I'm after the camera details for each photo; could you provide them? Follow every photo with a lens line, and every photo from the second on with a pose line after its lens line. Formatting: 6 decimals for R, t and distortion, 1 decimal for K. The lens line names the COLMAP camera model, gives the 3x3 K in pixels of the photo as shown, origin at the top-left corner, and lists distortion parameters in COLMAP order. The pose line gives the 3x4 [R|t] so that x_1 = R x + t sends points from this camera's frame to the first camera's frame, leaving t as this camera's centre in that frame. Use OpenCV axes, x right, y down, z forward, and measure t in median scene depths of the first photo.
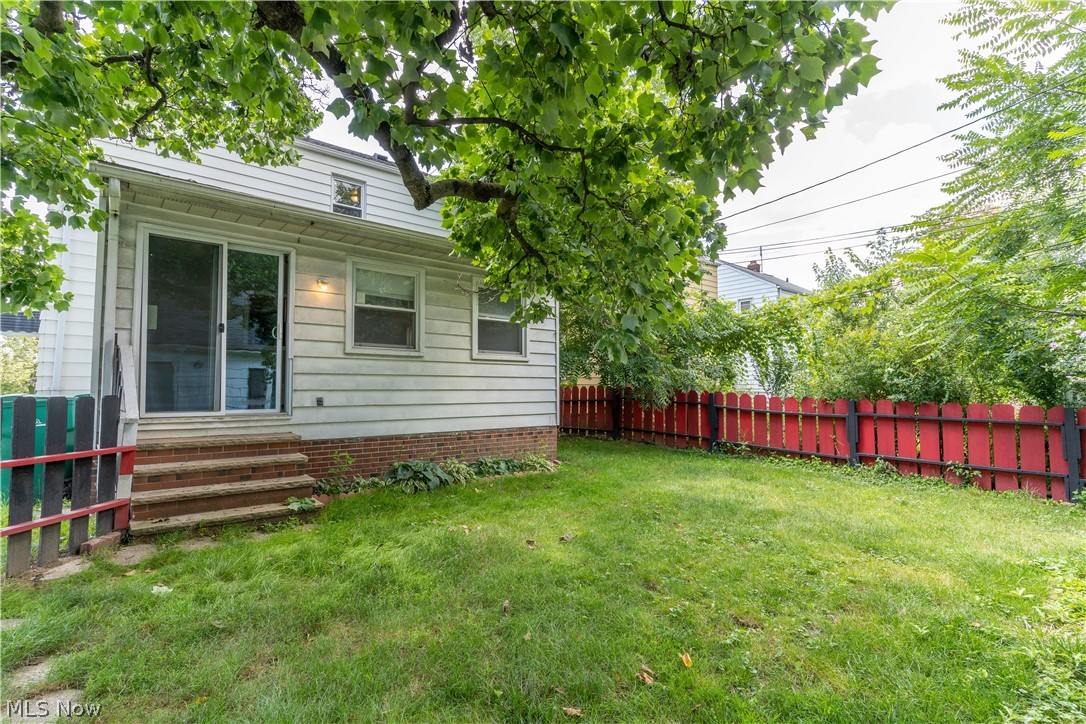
lens RADIAL K [[515.1, 0, 543.0], [0, 515.1, 362.0], [0, 0, 1]] dist [0.000188, 0.000094]
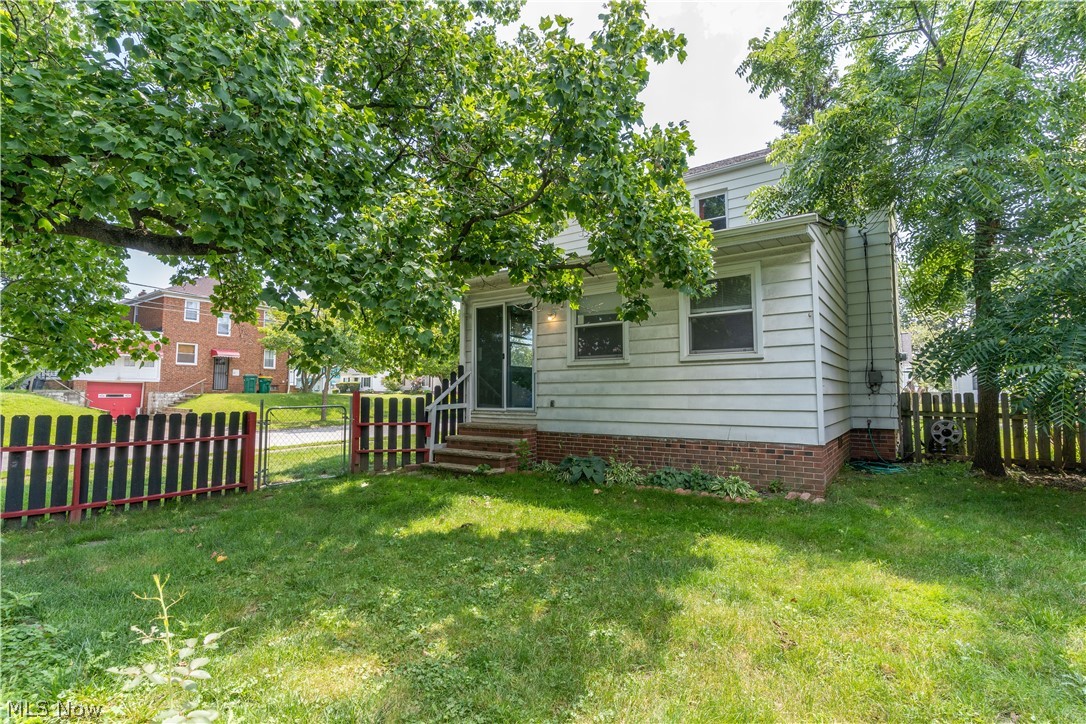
lens RADIAL K [[515.1, 0, 543.0], [0, 515.1, 362.0], [0, 0, 1]] dist [0.000188, 0.000094]
pose [[0.248267, -0.065009, -0.966508, 0.765171], [0.048235, 0.997338, -0.054692, 0.037198], [0.967490, -0.033042, 0.250741, 0.573237]]
